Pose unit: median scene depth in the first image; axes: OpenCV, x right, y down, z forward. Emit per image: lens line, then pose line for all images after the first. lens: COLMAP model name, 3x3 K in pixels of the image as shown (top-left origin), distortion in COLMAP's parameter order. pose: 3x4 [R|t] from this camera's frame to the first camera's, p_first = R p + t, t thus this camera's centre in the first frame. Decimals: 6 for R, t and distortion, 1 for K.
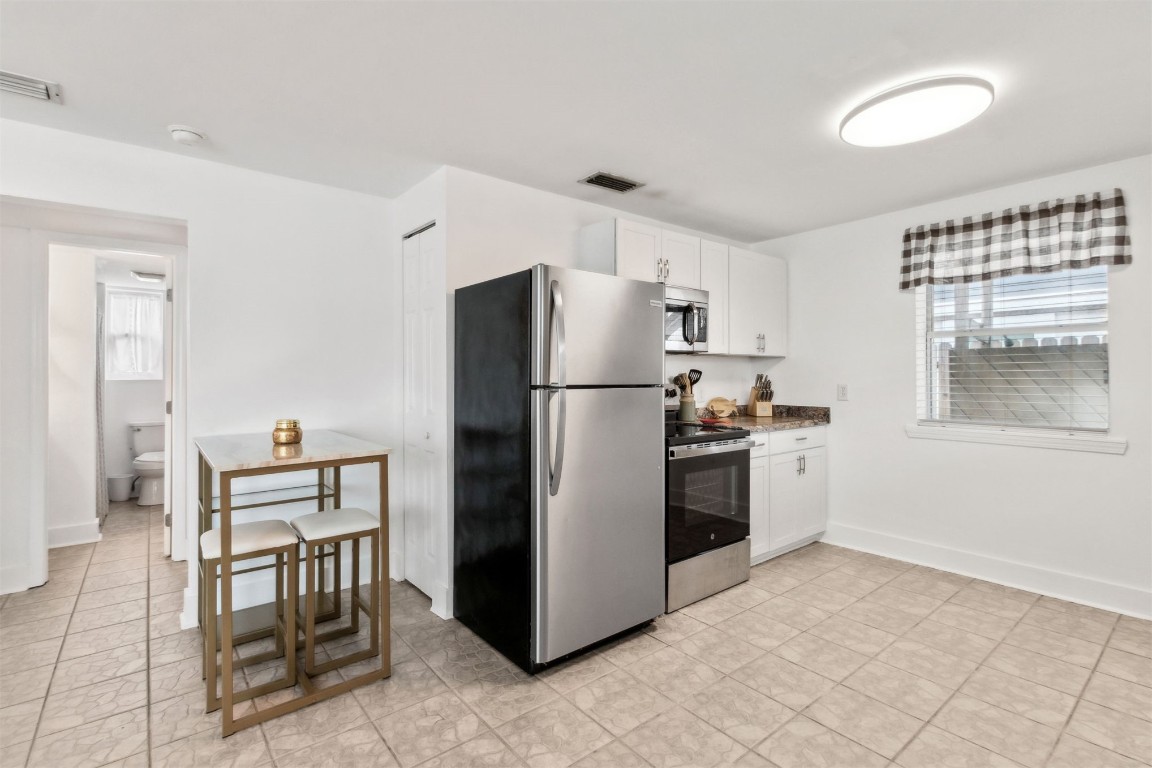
lens RADIAL K [[533.9, 0, 576.0], [0, 533.9, 384.0], [0, 0, 1]] dist [-0.002867, 0.000367]
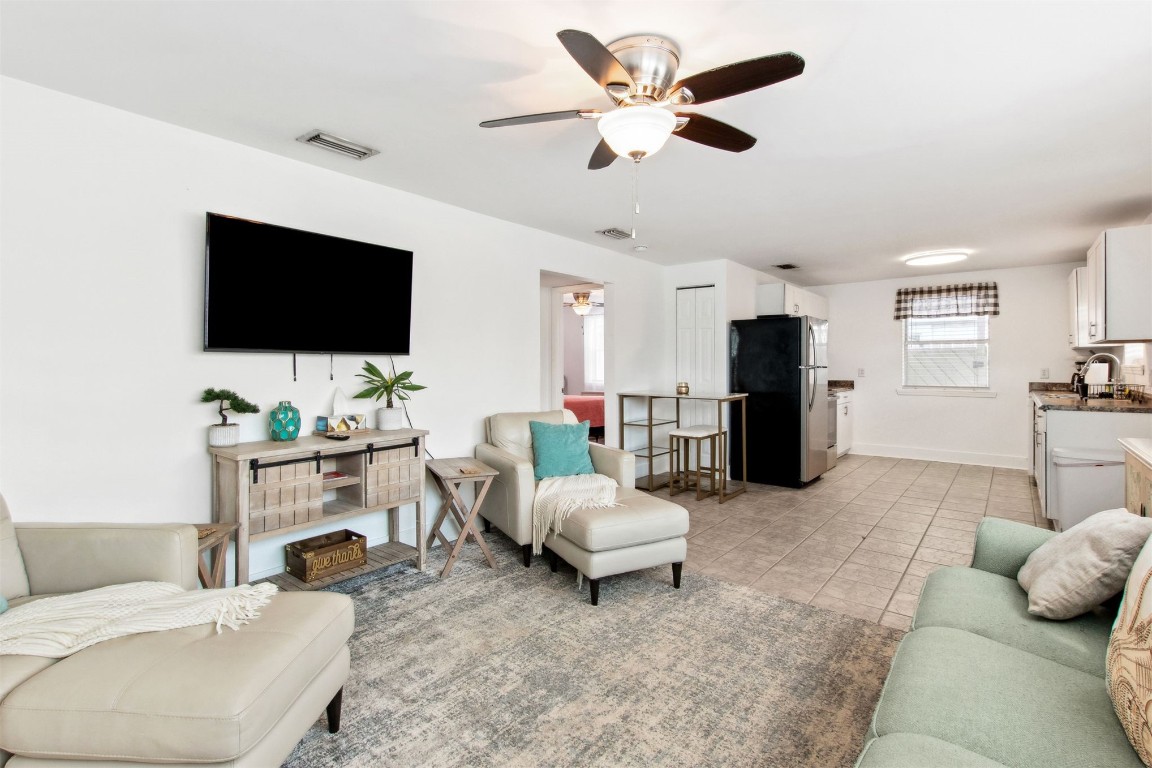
lens RADIAL K [[541.3, 0, 574.0], [0, 541.3, 378.1], [0, 0, 1]] dist [0.000500, 0.000276]
pose [[0.976747, -0.001778, 0.214390, -1.132286], [-0.000392, 0.999949, 0.010079, 0.021960], [-0.214397, -0.009928, 0.976696, -0.807327]]
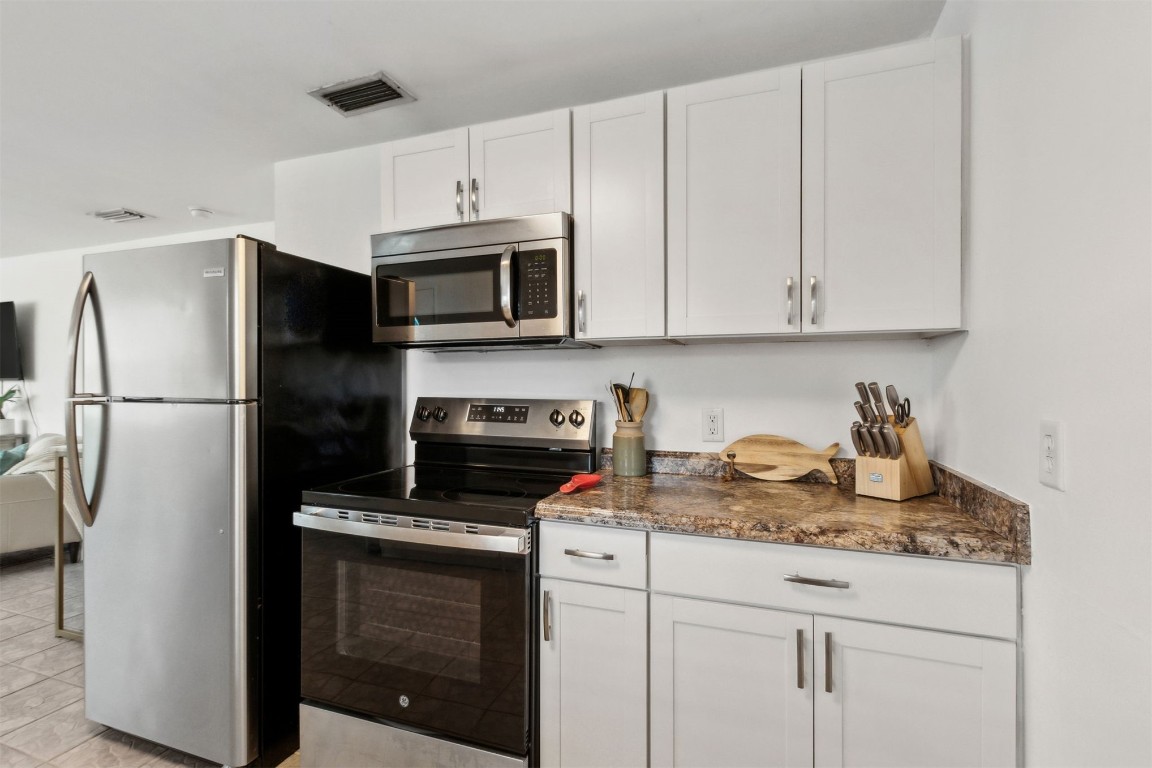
lens RADIAL K [[533.9, 0, 576.0], [0, 533.9, 384.0], [0, 0, 1]] dist [-0.002867, 0.000367]
pose [[0.539830, -0.002092, -0.841771, 0.754202], [-0.009717, 0.999915, -0.008716, -0.015772], [0.841718, 0.012885, 0.539764, 0.857477]]
